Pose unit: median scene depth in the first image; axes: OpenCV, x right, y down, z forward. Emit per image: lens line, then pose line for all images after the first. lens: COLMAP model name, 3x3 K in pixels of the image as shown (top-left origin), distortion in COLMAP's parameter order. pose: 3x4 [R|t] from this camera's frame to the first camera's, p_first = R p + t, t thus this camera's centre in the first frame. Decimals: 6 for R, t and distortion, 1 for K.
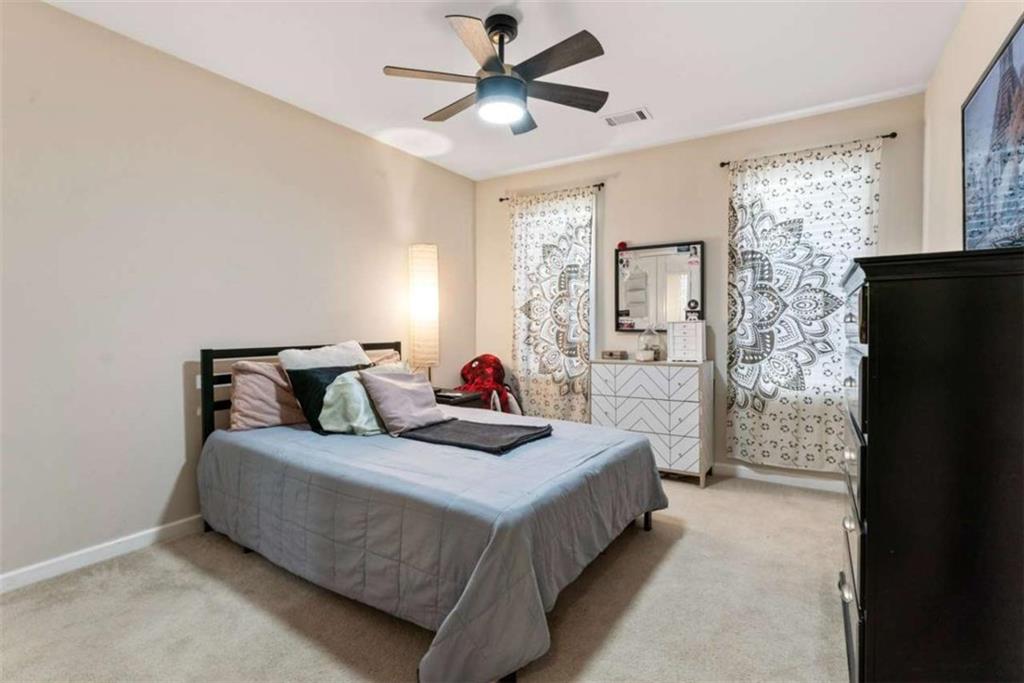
lens RADIAL K [[483.3, 0, 512.8], [0, 483.3, 338.9], [0, 0, 1]] dist [0.003518, 0.000106]
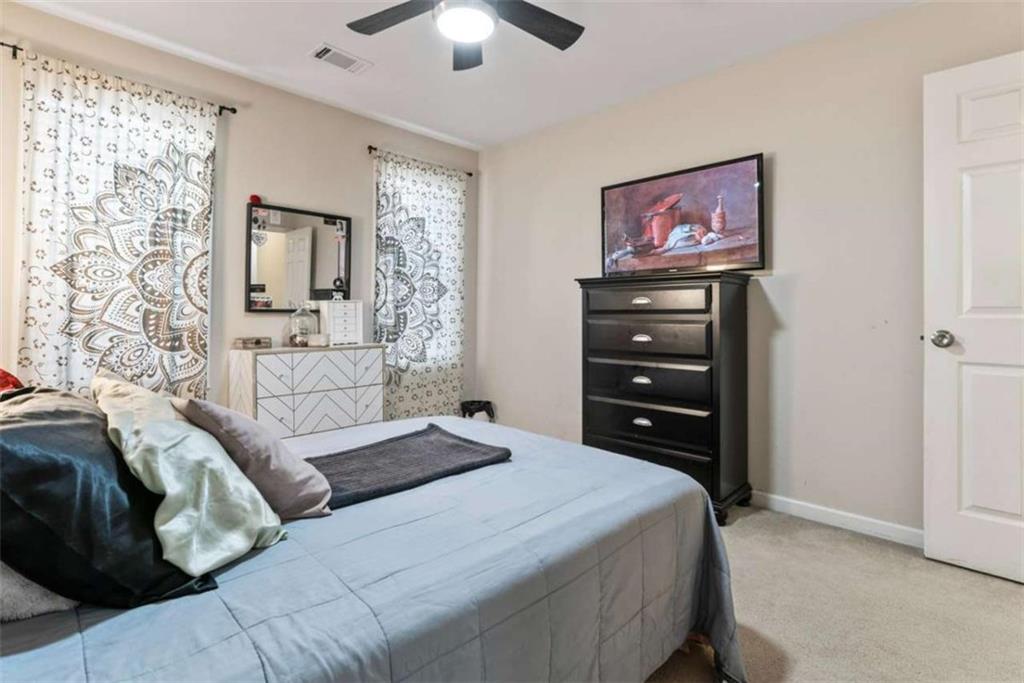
lens RADIAL K [[483.3, 0, 514.7], [0, 483.3, 307.3], [0, 0, 1]] dist [0.003518, 0.000106]
pose [[0.222710, 0.017696, 0.974724, -0.488776], [0.020191, 0.999537, -0.022760, 0.003753], [-0.974676, 0.024749, 0.222249, 0.493849]]
